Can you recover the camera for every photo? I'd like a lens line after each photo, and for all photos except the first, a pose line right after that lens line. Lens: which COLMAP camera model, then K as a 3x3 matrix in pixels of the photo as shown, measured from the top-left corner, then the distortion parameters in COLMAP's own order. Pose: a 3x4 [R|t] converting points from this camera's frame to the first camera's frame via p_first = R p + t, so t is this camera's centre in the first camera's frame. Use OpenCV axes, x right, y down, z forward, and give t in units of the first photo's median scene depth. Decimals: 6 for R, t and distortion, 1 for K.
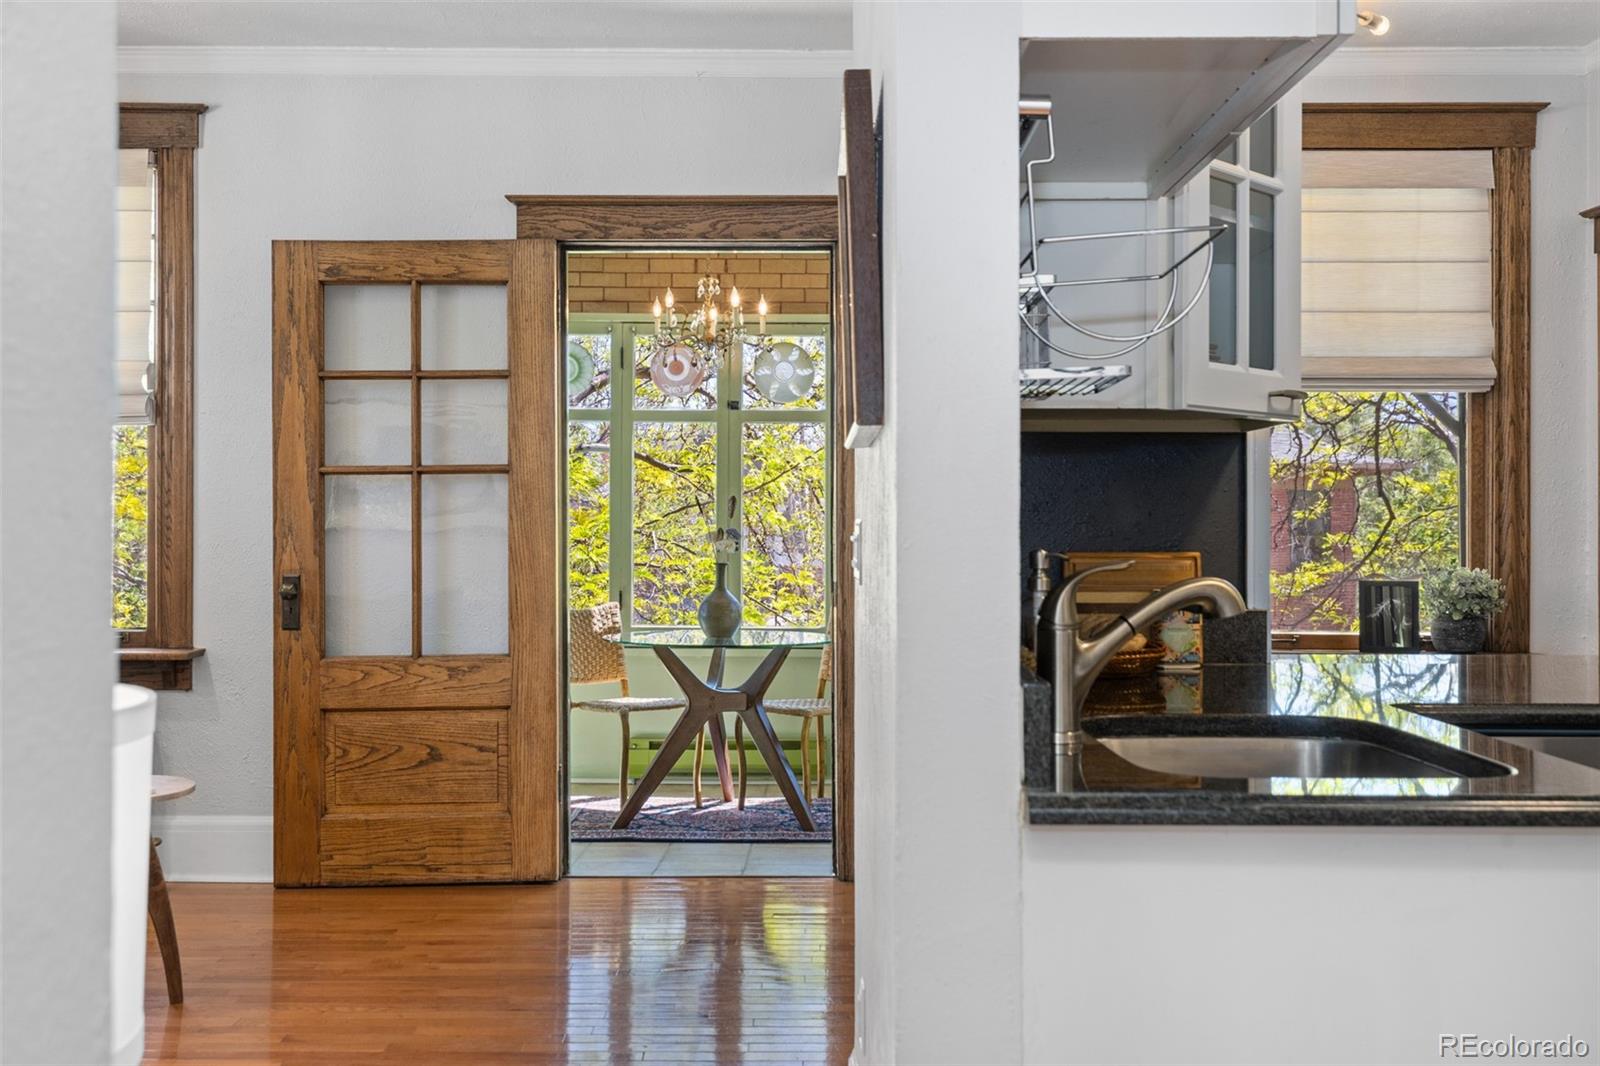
lens RADIAL K [[1532.1, 0, 785.4], [0, 1532.1, 500.1], [0, 0, 1]] dist [0.009835, 0.000000]
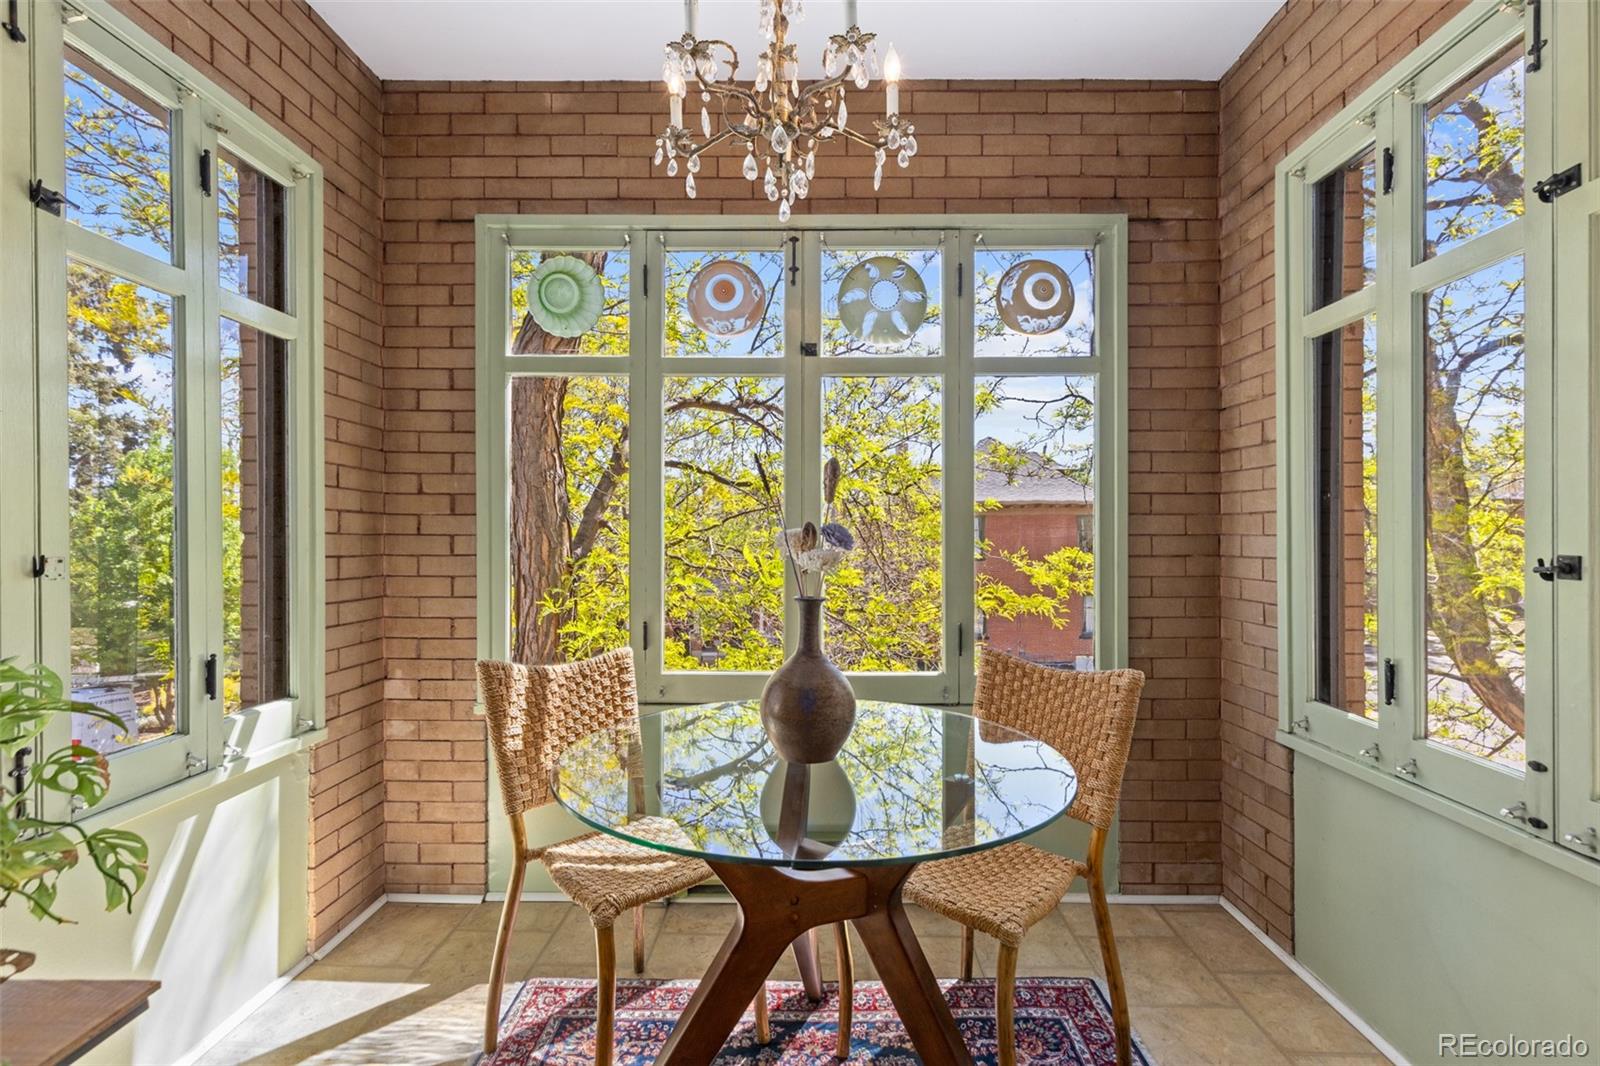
lens RADIAL K [[722.2, 0, 794.1], [0, 722.2, 535.3], [0, 0, 1]] dist [0.008575, -0.001595]
pose [[0.999985, -0.005373, -0.000609, -0.058645], [0.005382, 0.999868, 0.015356, 0.023276], [0.000527, -0.015359, 0.999882, 0.974506]]
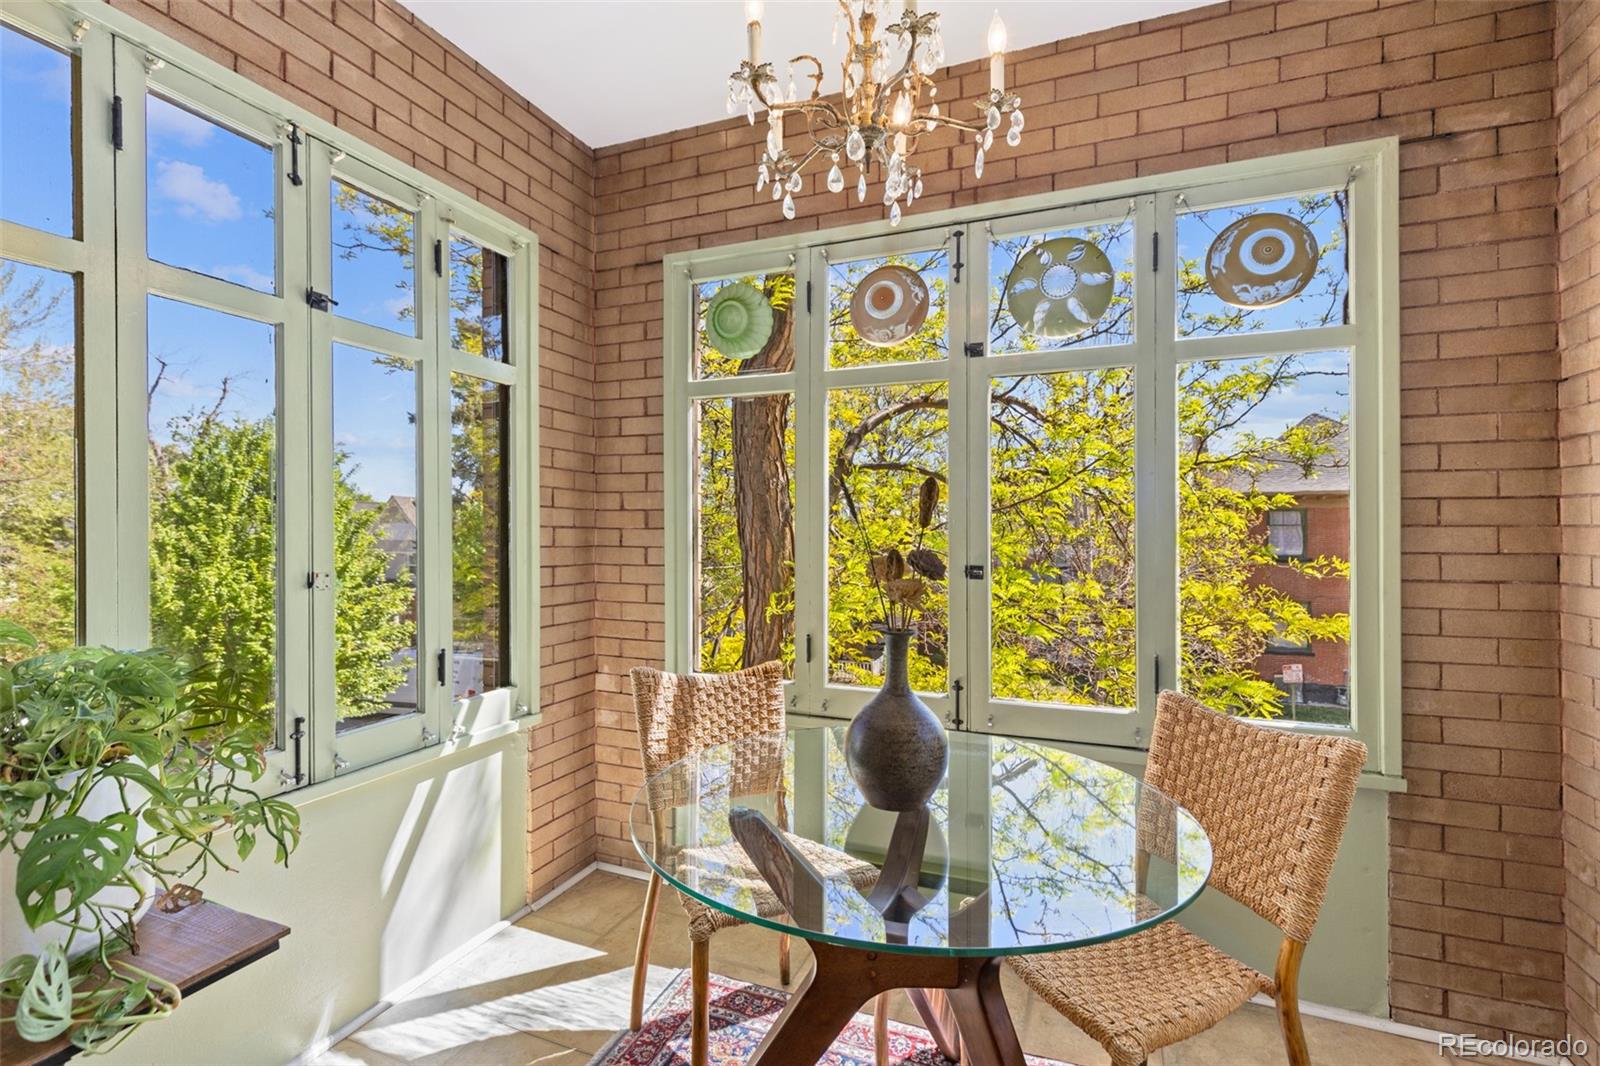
lens RADIAL K [[722.2, 0, 796.4], [0, 722.2, 528.1], [0, 0, 1]] dist [0.008575, -0.001595]
pose [[0.932520, -0.008023, -0.361029, 0.006917], [0.012110, 0.999886, 0.009060, 0.012192], [0.360915, -0.012820, 0.932511, 0.998617]]
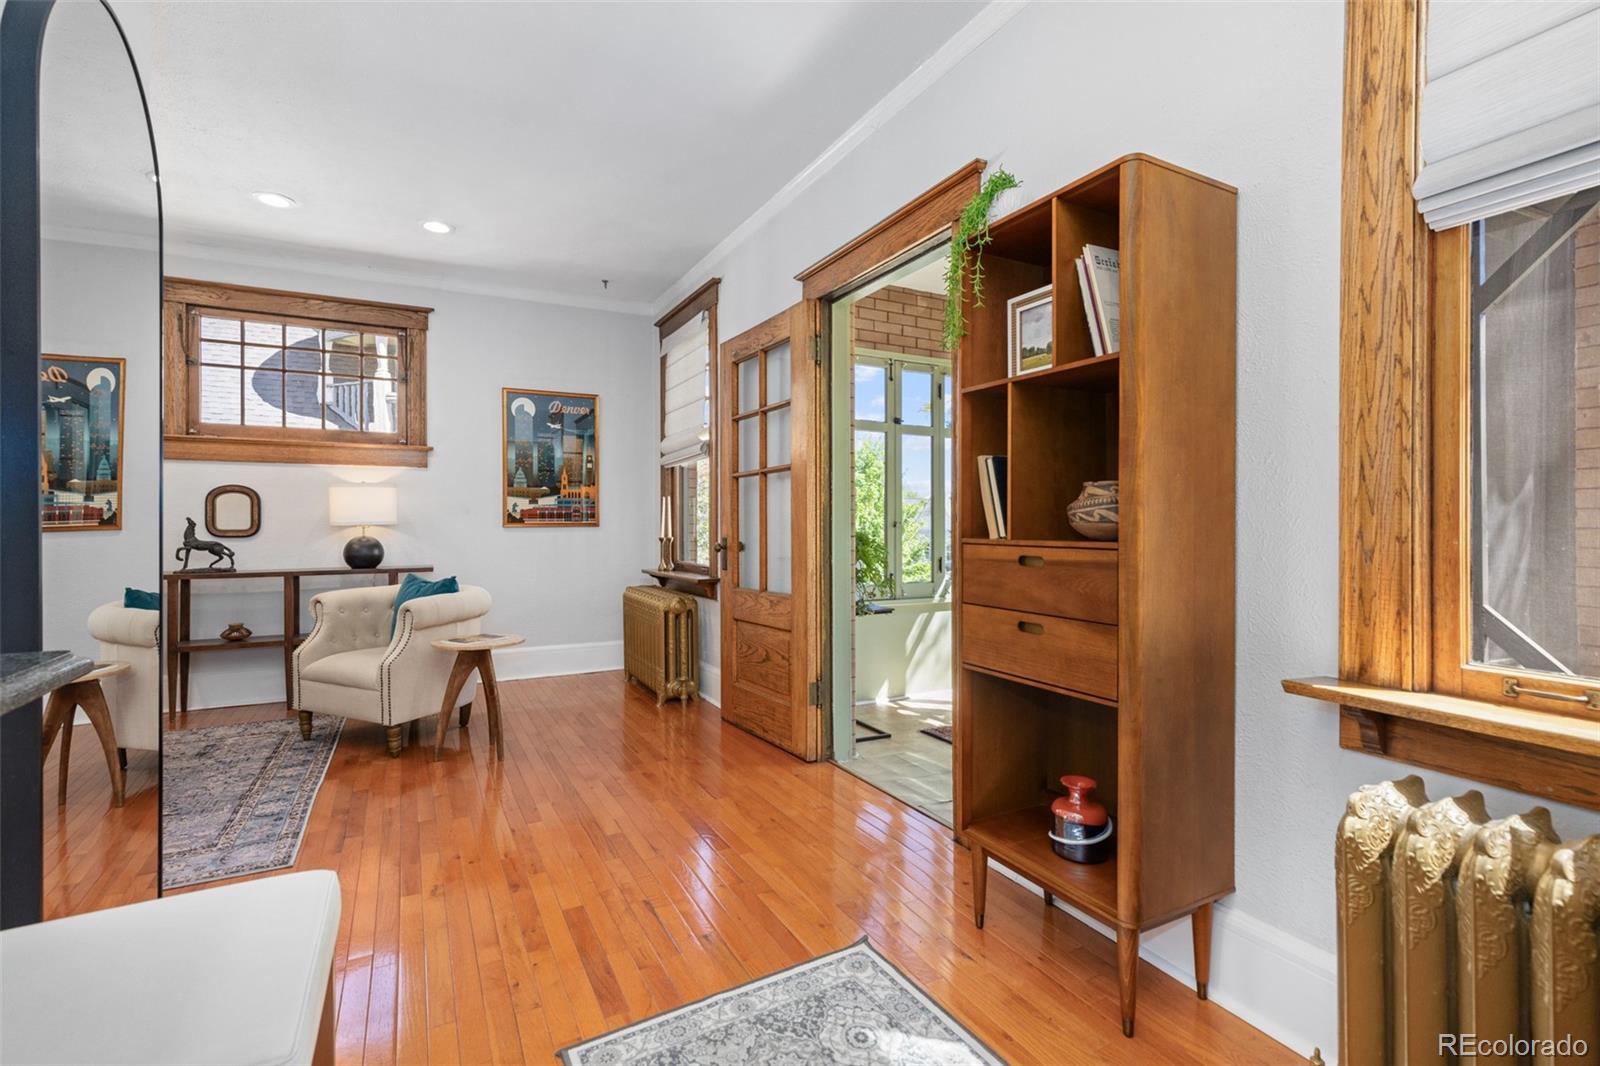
lens RADIAL K [[722.2, 0, 797.4], [0, 722.2, 524.4], [0, 0, 1]] dist [0.008575, -0.001595]
pose [[0.483510, -0.002787, -0.875334, 0.417632], [0.014638, 0.999881, 0.004903, 0.031441], [0.875216, -0.015184, 0.483493, 0.678470]]
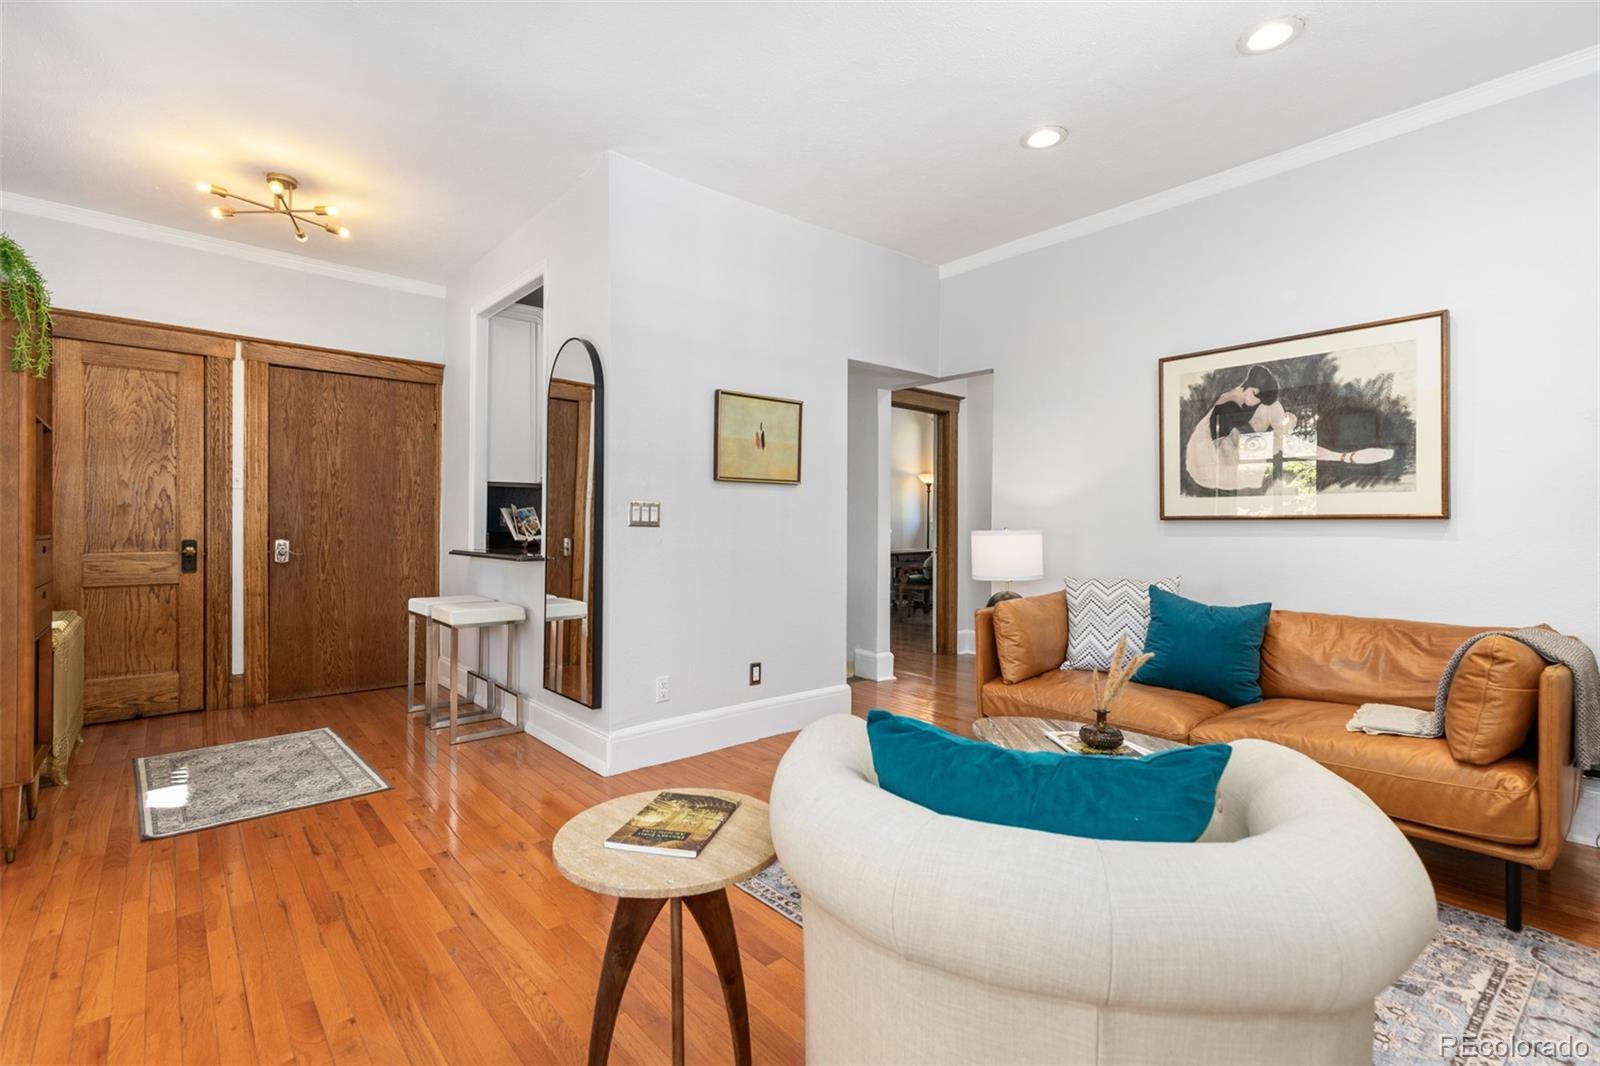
lens RADIAL K [[722.2, 0, 787.0], [0, 722.2, 523.0], [0, 0, 1]] dist [0.008575, -0.001595]
pose [[-0.660496, -0.002883, 0.750824, -0.548724], [-0.014666, 0.999851, -0.009062, 0.031130], [-0.750687, -0.016996, -0.660440, 0.887100]]
